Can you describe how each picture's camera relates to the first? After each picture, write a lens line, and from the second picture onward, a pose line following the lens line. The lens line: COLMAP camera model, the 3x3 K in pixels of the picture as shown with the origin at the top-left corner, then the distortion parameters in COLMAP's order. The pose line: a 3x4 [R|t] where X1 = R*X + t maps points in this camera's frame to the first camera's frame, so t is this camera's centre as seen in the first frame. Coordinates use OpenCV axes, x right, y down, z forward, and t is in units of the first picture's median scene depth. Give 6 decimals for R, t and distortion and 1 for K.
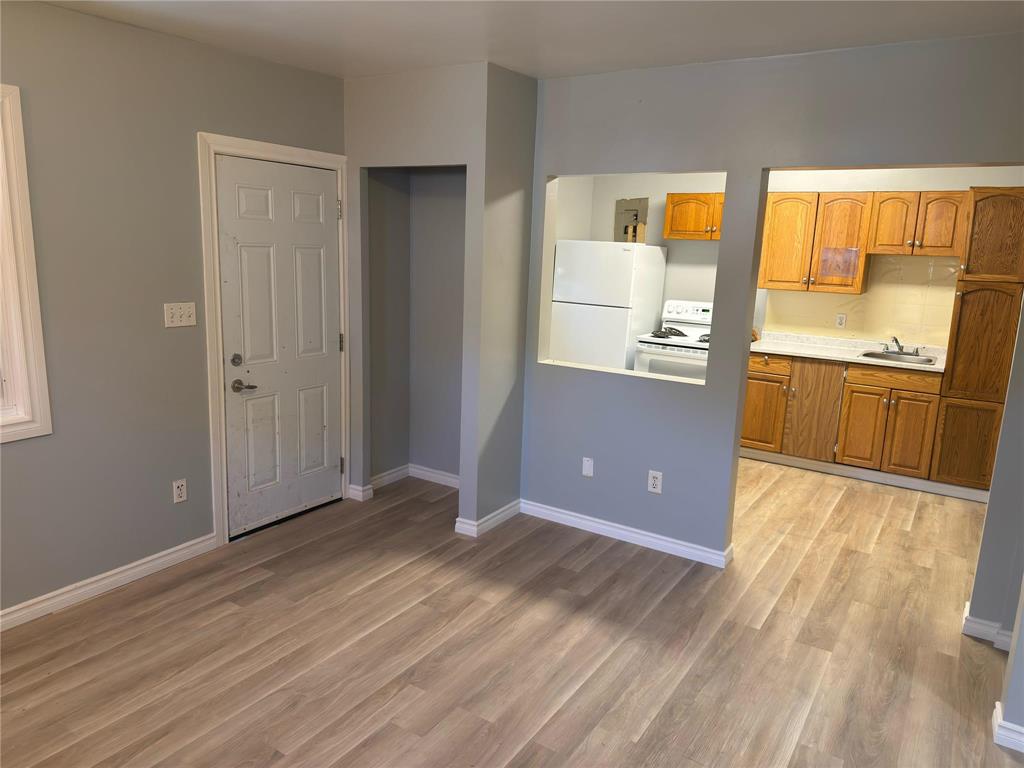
lens RADIAL K [[717.9, 0, 515.6], [0, 717.9, 377.2], [0, 0, 1]] dist [0.032503, -0.016221]
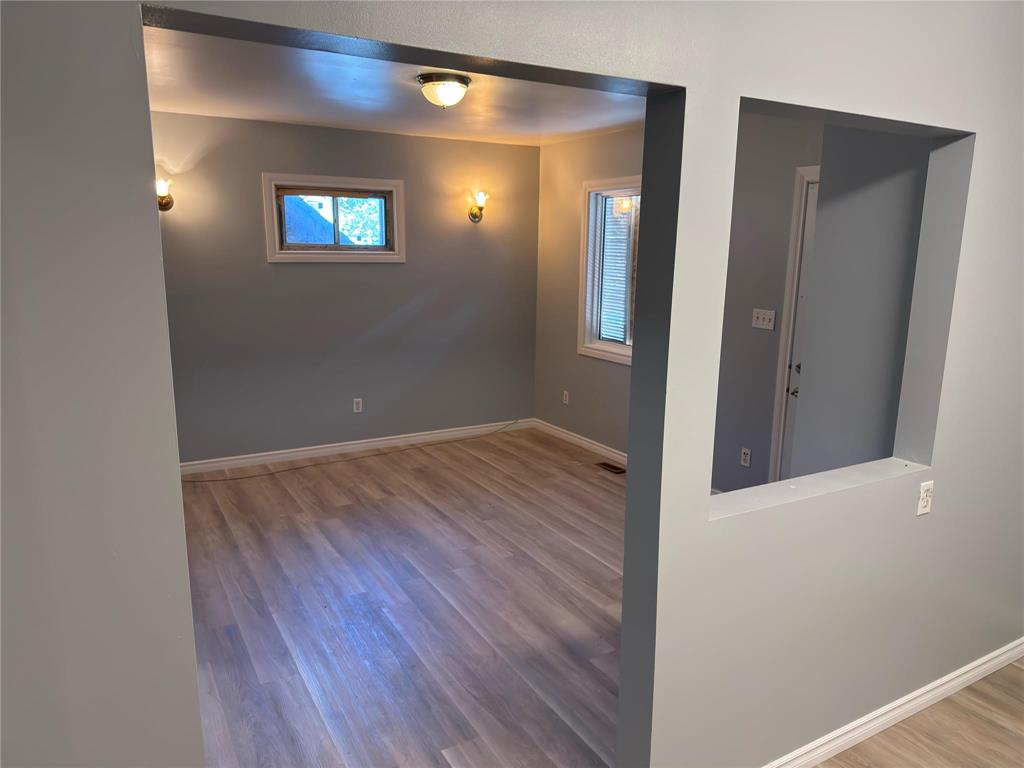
lens RADIAL K [[717.9, 0, 507.4], [0, 717.9, 387.8], [0, 0, 1]] dist [0.032503, -0.016221]
pose [[-0.458289, 0.134780, -0.878524, 0.889790], [-0.205939, 0.945434, 0.252475, -0.207118], [0.864615, 0.296629, -0.405526, 1.217360]]
